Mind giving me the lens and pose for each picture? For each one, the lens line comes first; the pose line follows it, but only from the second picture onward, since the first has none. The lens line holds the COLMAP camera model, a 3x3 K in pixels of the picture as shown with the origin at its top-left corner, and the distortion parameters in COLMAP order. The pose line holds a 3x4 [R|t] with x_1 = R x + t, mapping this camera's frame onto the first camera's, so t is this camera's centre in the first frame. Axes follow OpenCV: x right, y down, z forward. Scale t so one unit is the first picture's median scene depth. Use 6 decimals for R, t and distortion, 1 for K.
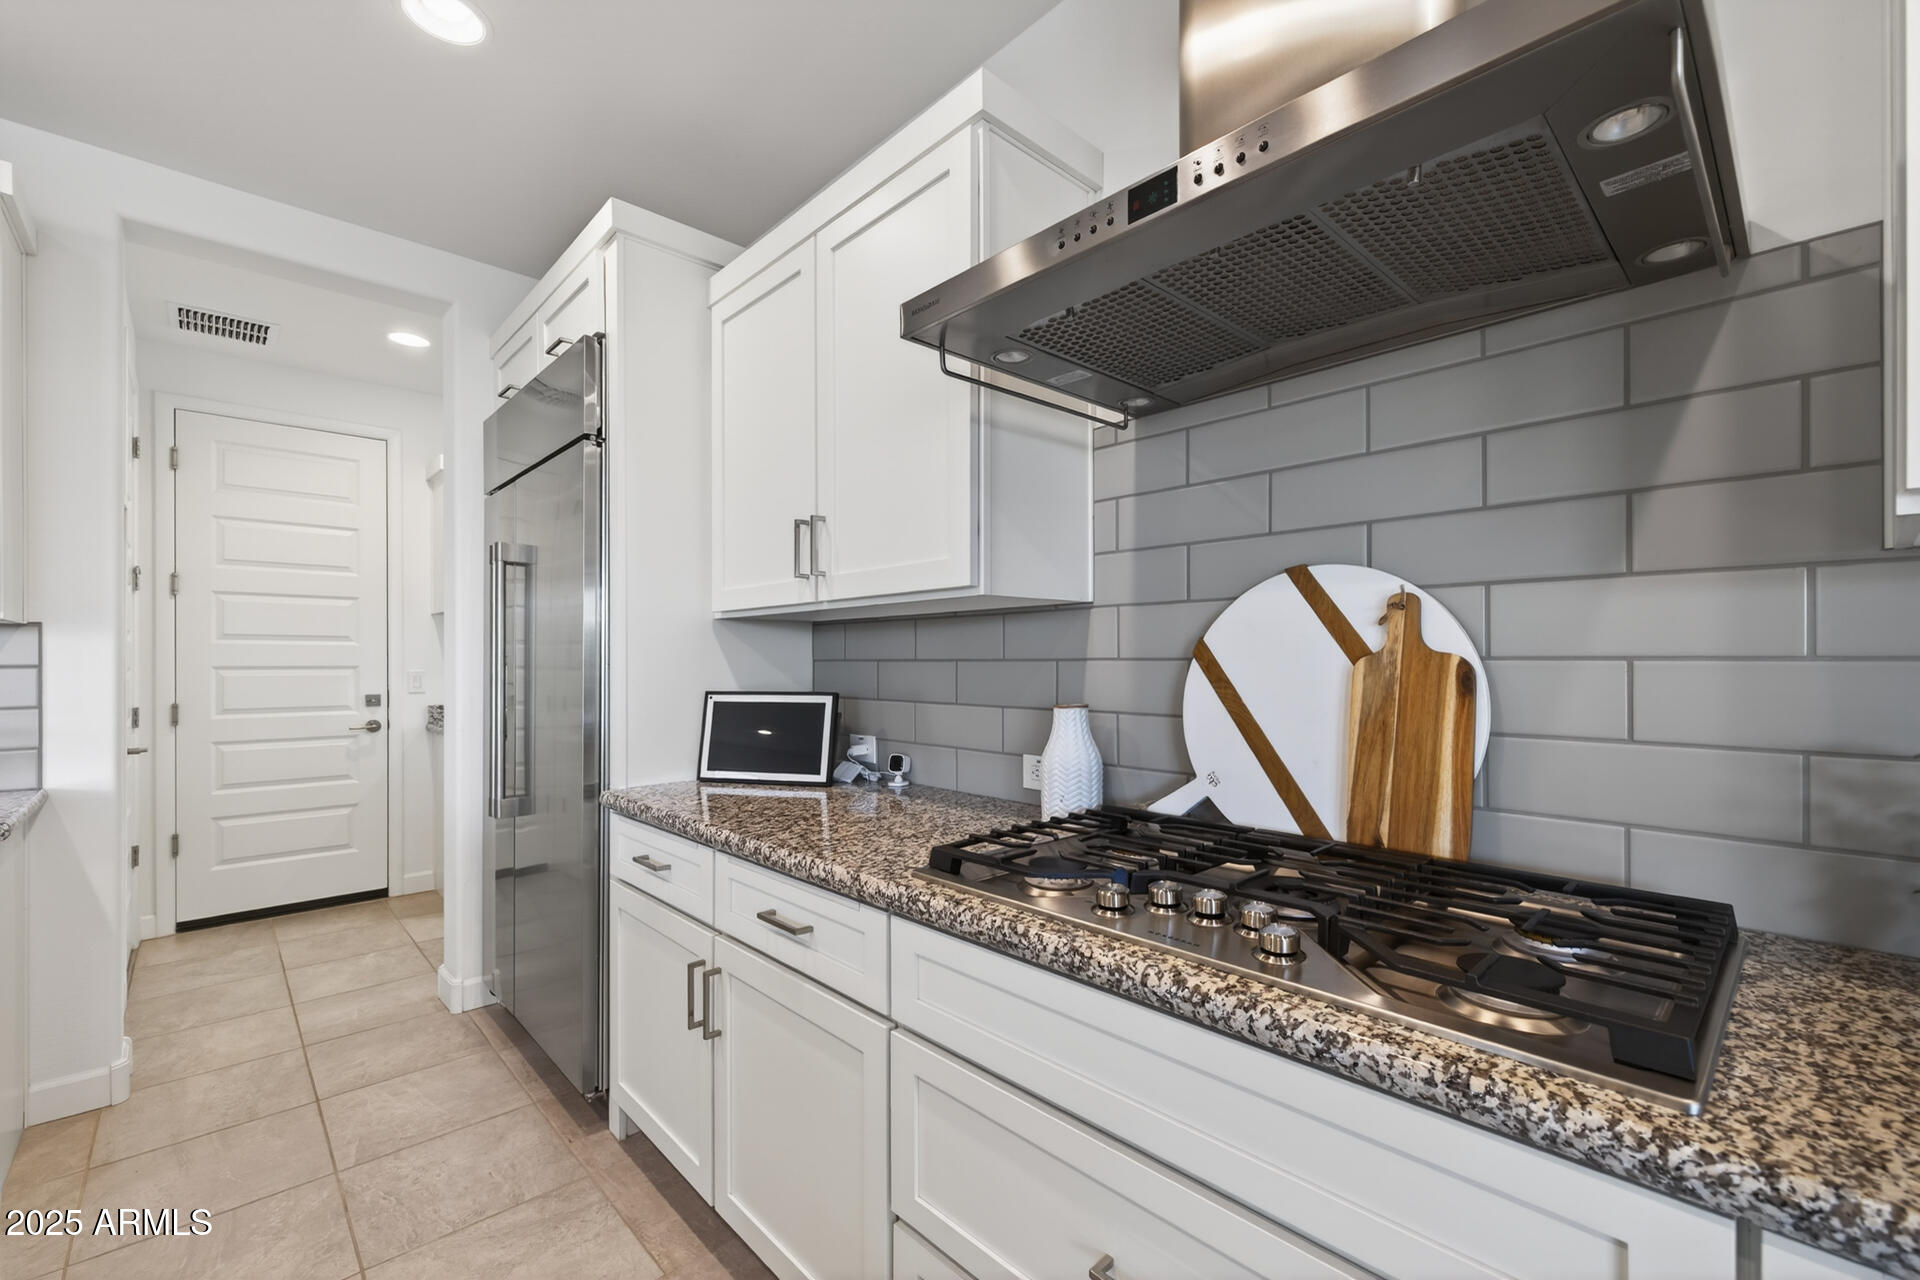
lens RADIAL K [[803.3, 0, 954.1], [0, 803.3, 656.9], [0, 0, 1]] dist [0.011265, -0.000327]
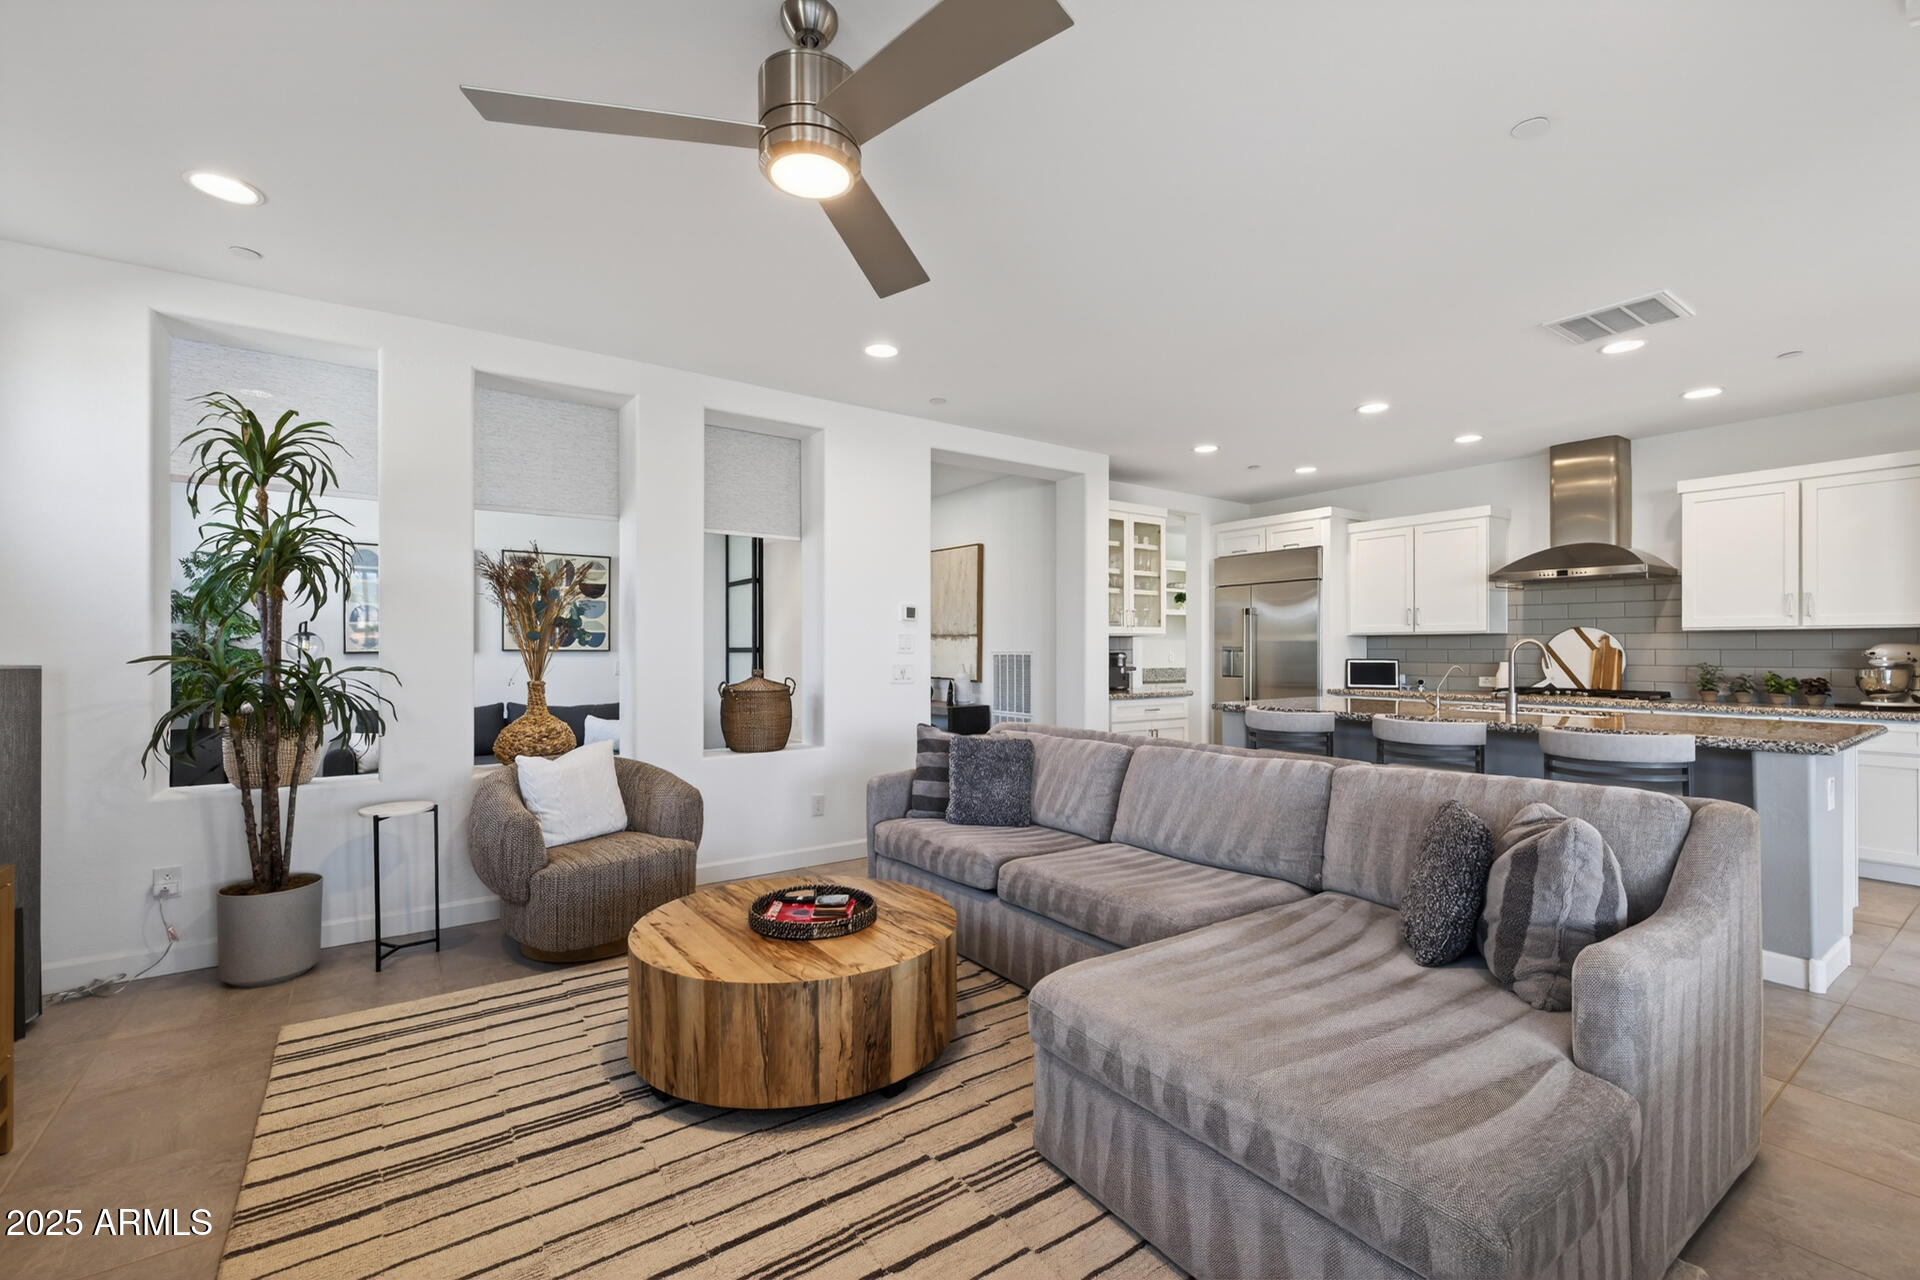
lens RADIAL K [[784.4, 0, 966.1], [0, 784.4, 645.0], [0, 0, 1]] dist [0.001691, 0.000508]
pose [[0.990331, 0.004386, -0.138654, -1.560362], [-0.004467, 0.999990, -0.000267, -0.003572], [0.138652, 0.000884, 0.990341, -2.530244]]
